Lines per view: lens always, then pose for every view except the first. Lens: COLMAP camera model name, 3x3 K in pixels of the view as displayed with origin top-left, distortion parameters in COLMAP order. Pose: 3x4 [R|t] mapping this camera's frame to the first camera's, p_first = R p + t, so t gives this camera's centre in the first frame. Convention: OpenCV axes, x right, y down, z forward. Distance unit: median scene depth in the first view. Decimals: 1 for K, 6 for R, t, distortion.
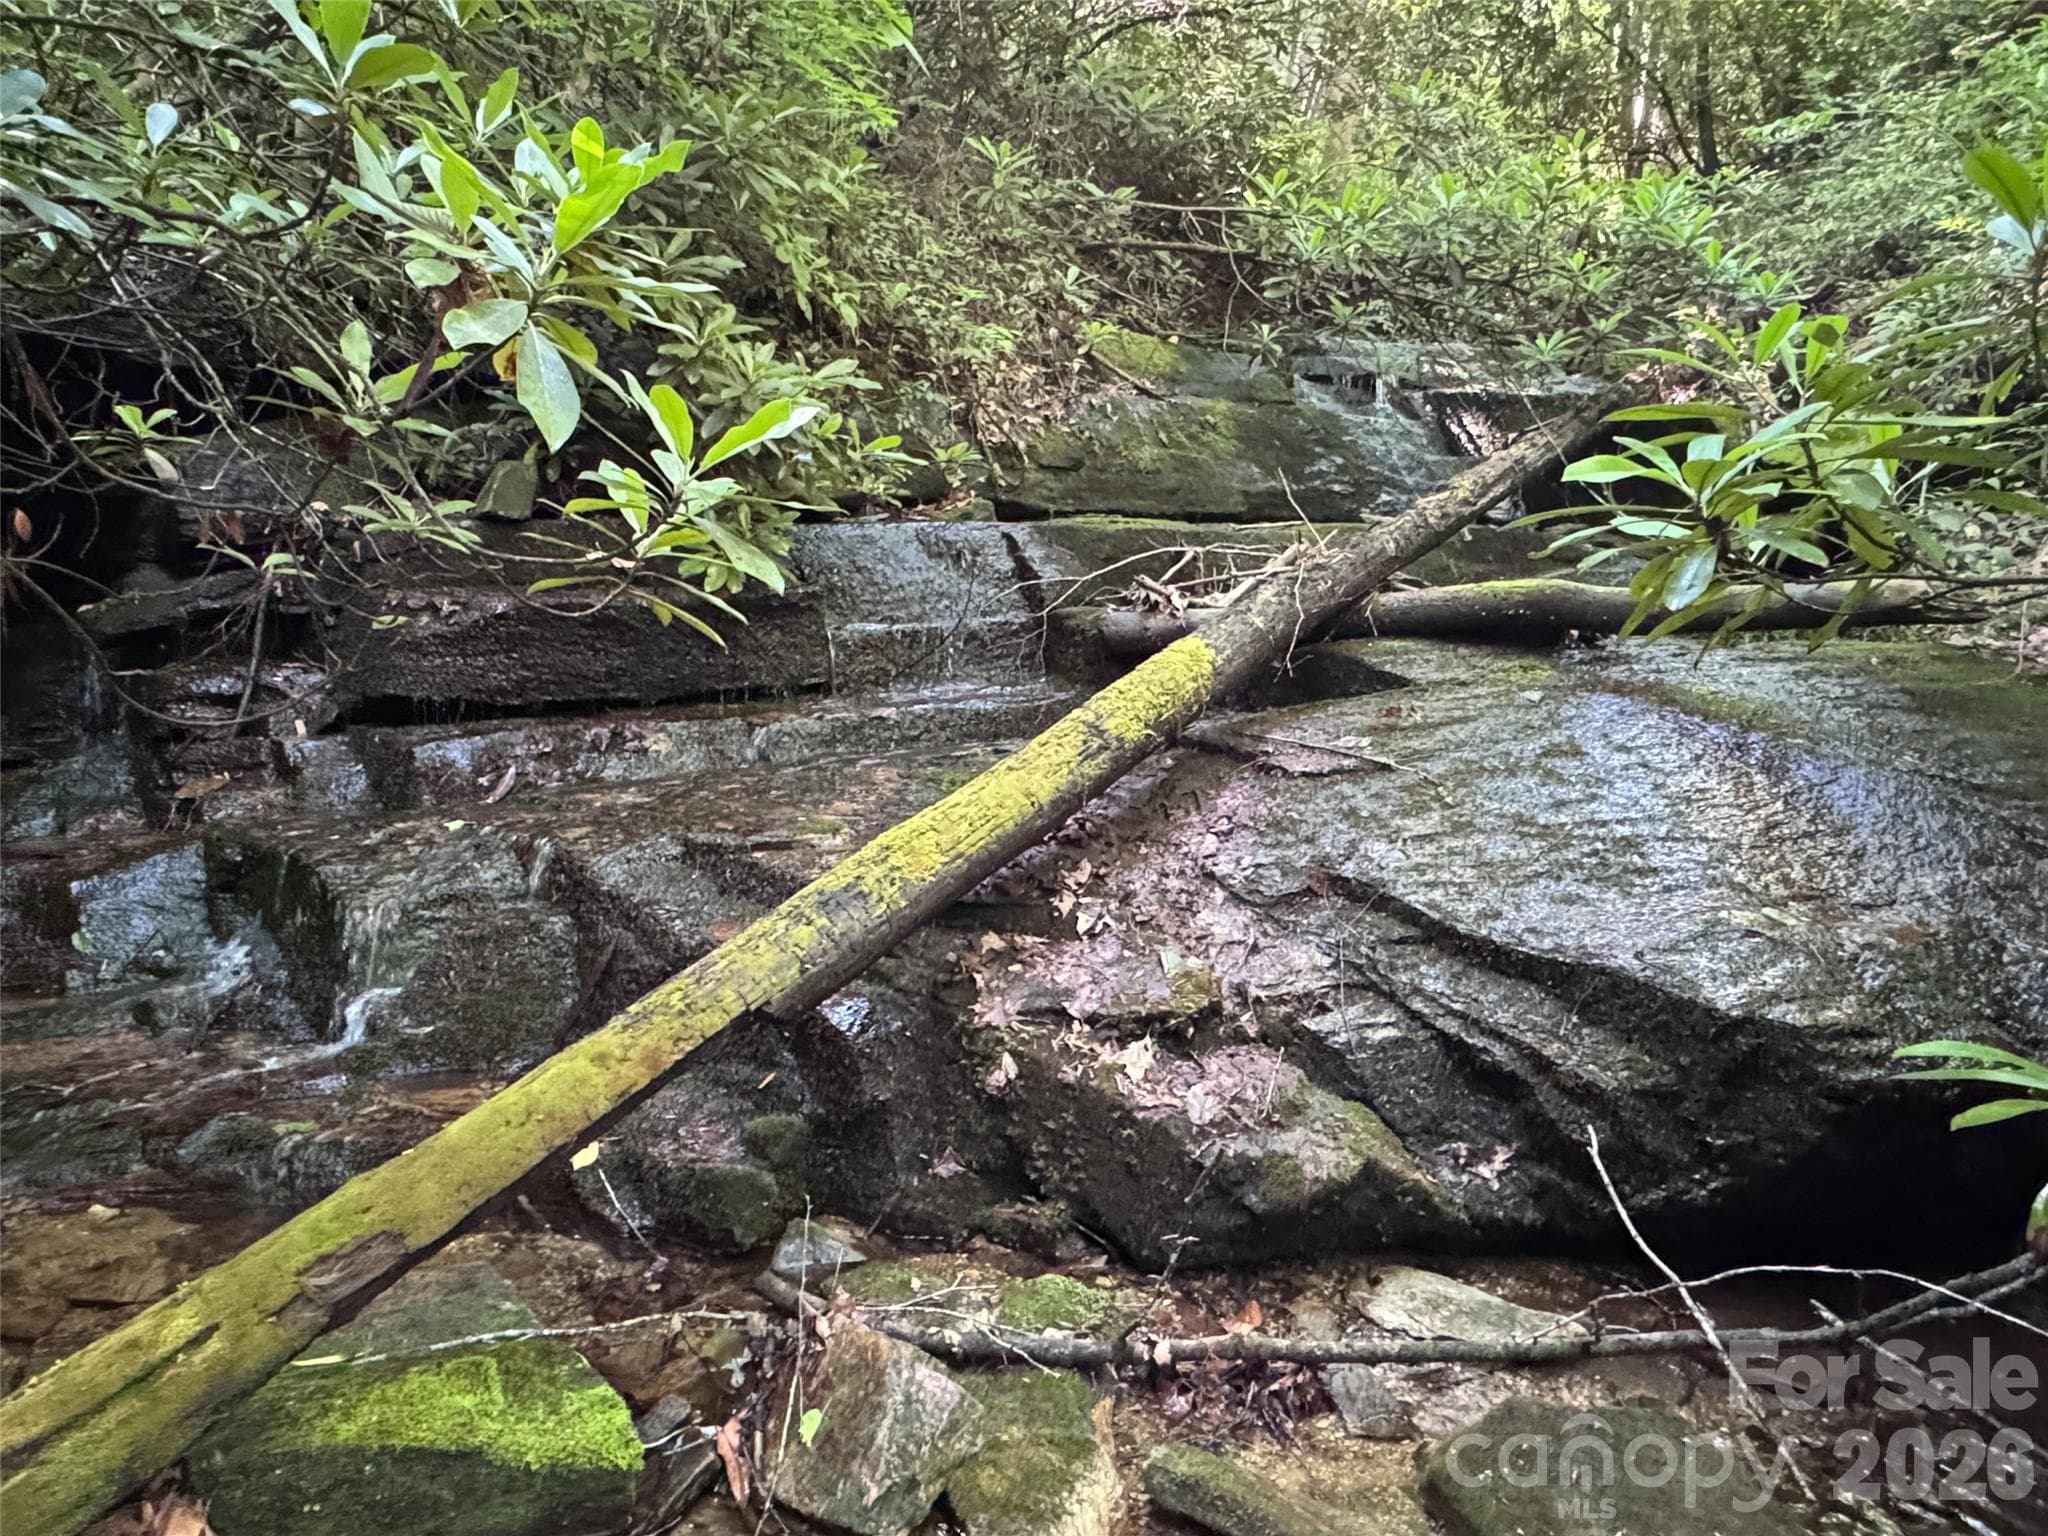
lens RADIAL K [[1287.9, 0, 1024.0], [0, 1287.9, 768.0], [0, 0, 1]] dist [-0.002905, -0.000240]
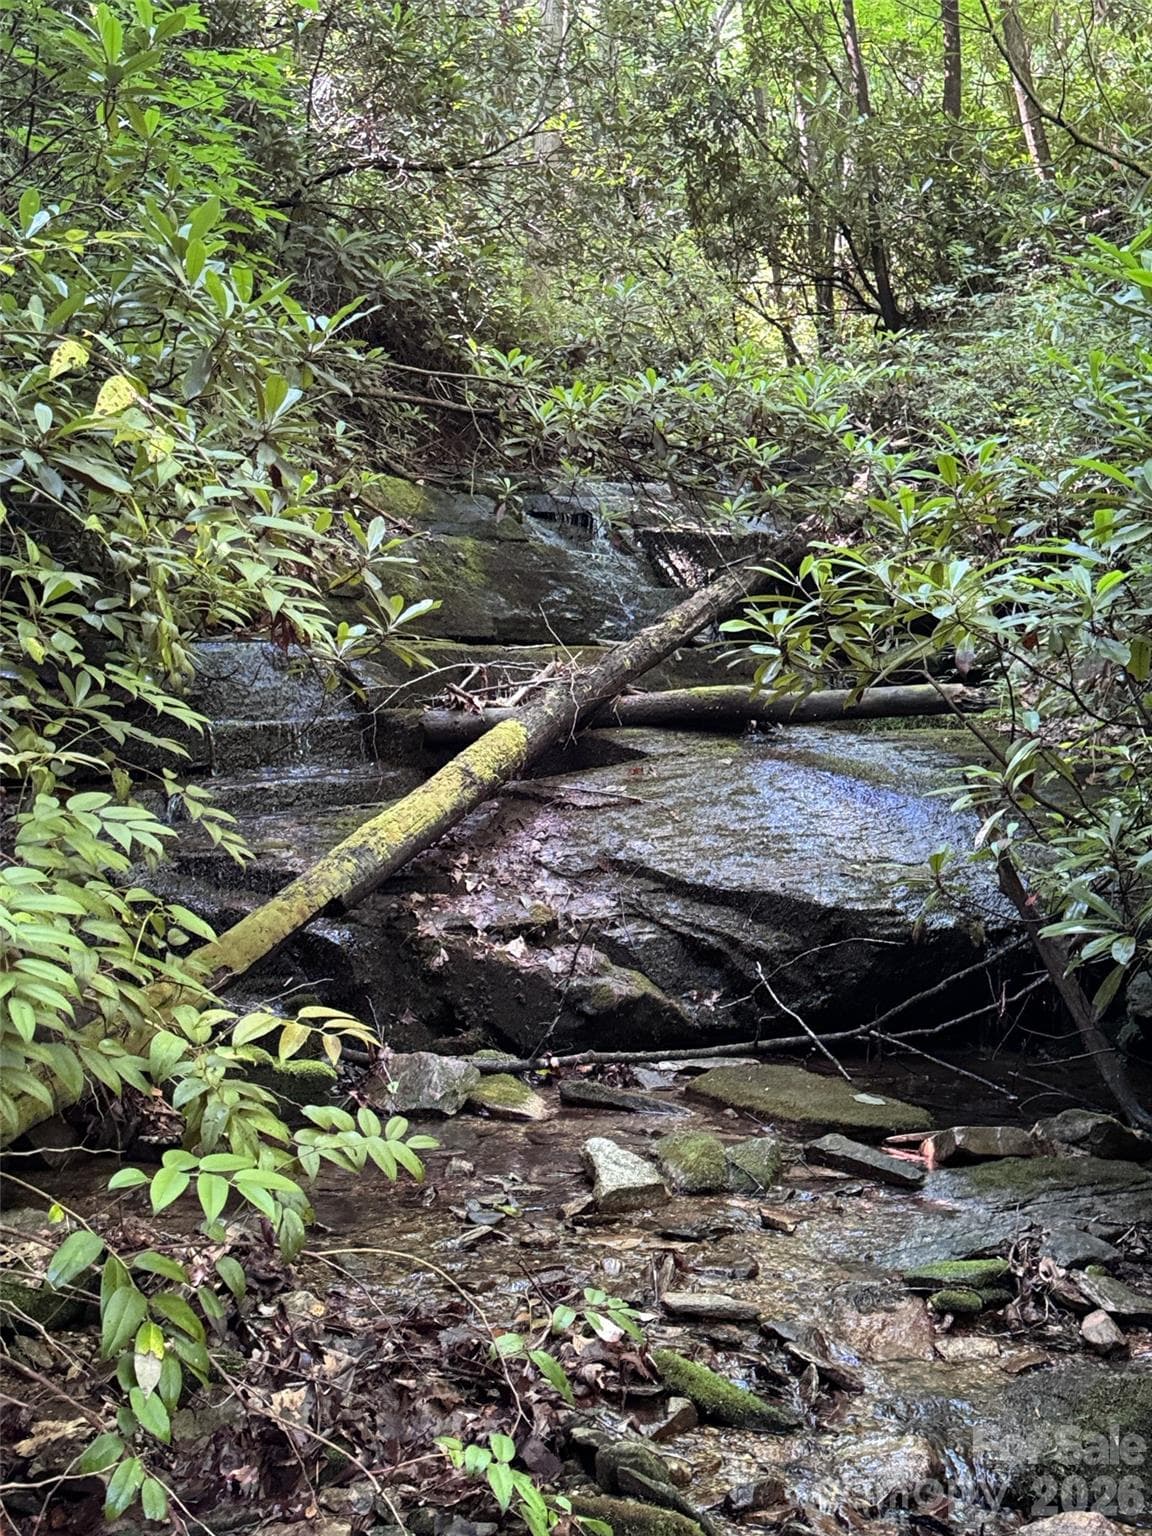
lens RADIAL K [[1305.0, 0, 576.0], [0, 1305.0, 768.0], [0, 0, 1]] dist [0.097069, 0.001324]
pose [[0.968896, -0.015892, 0.246956, -0.188790], [0.038880, 0.995318, -0.088490, 0.100553], [-0.244394, 0.095339, 0.964978, -0.534338]]
